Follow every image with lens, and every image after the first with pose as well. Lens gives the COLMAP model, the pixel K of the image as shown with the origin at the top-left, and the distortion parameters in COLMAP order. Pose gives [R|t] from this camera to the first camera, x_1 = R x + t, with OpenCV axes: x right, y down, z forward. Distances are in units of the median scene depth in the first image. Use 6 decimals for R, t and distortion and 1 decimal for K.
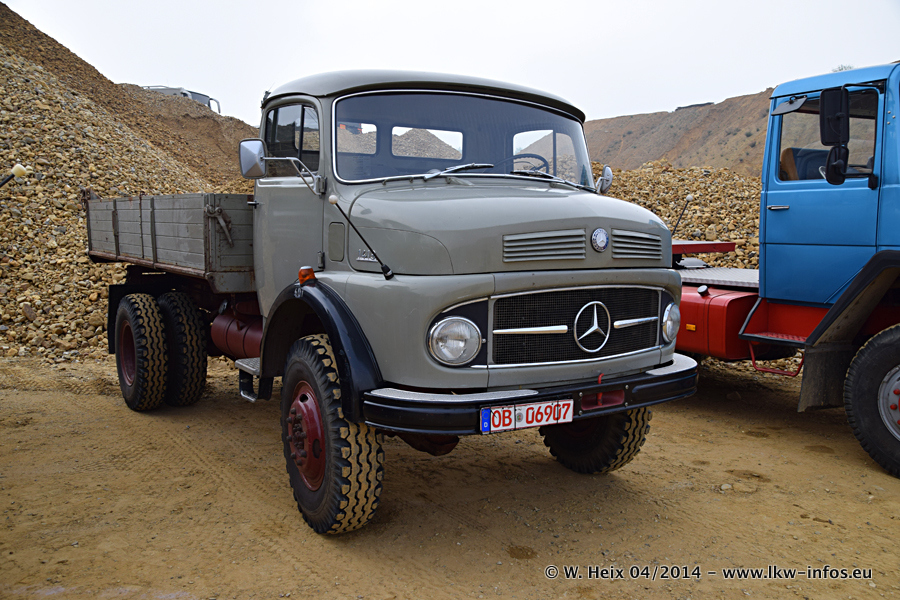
lens RADIAL K [[789.1, 0, 466.5], [0, 789.1, 302.1], [0, 0, 1]] dist [-0.049220, 0.096542]
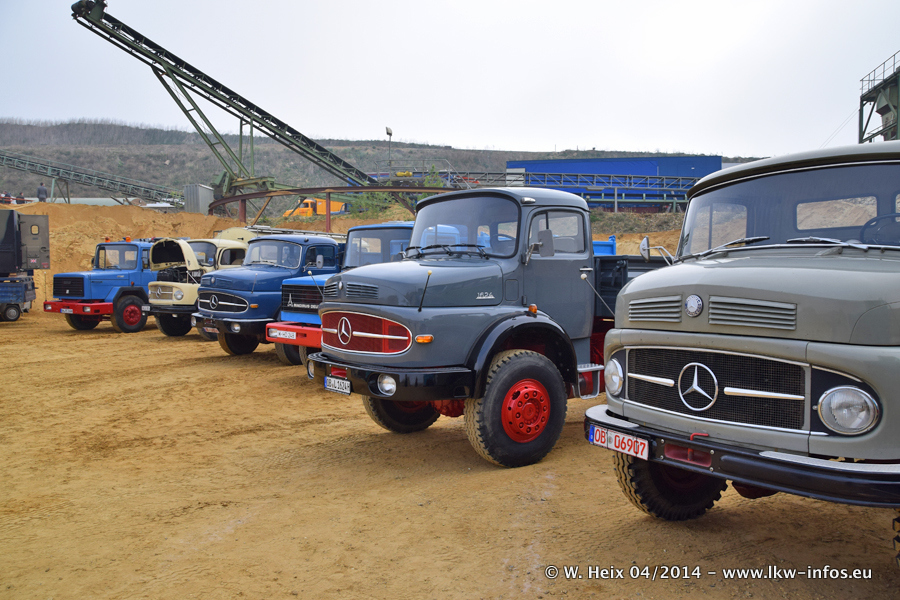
lens RADIAL K [[732.7, 0, 451.5], [0, 732.7, 304.2], [0, 0, 1]] dist [-0.103759, 0.017983]
pose [[-0.045002, 0.012977, -0.998903, 1.191959], [-0.098212, 0.995014, 0.017351, -0.066637], [0.994148, 0.098885, -0.043503, 0.723663]]
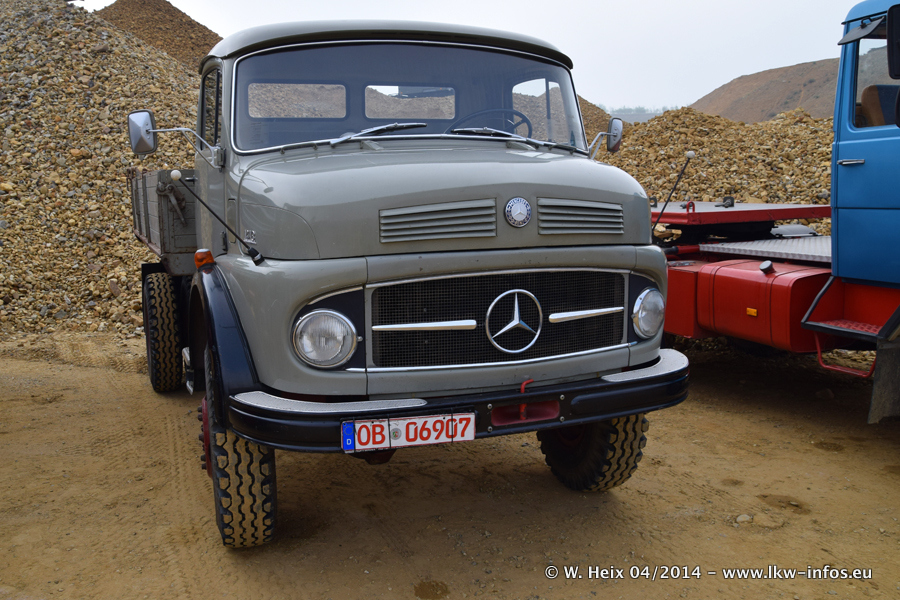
lens RADIAL K [[811.5, 0, 426.6], [0, 811.5, 292.2], [0, 0, 1]] dist [-0.090786, 0.049948]
pose [[0.967490, 0.001757, -0.252902, 0.290315], [0.005039, 0.999643, 0.026221, -0.020586], [0.252858, -0.026642, 0.967137, 0.190723]]
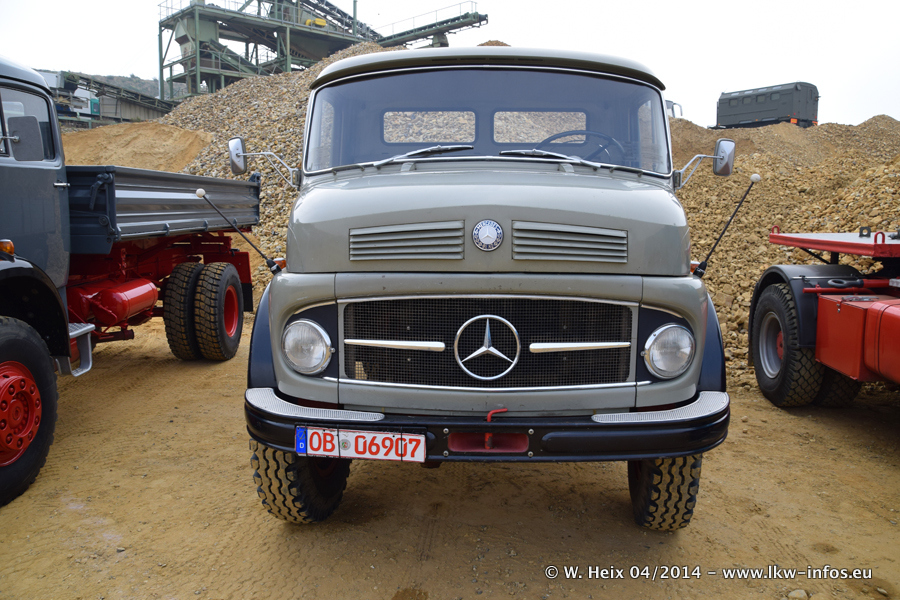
lens RADIAL K [[704.6, 0, 457.8], [0, 704.6, 302.0], [0, 0, 1]] dist [-0.094123, 0.050058]
pose [[0.801981, 0.068559, -0.593402, 0.564103], [-0.053884, 0.997645, 0.042440, -0.042489], [0.594914, -0.002061, 0.803787, 0.438676]]
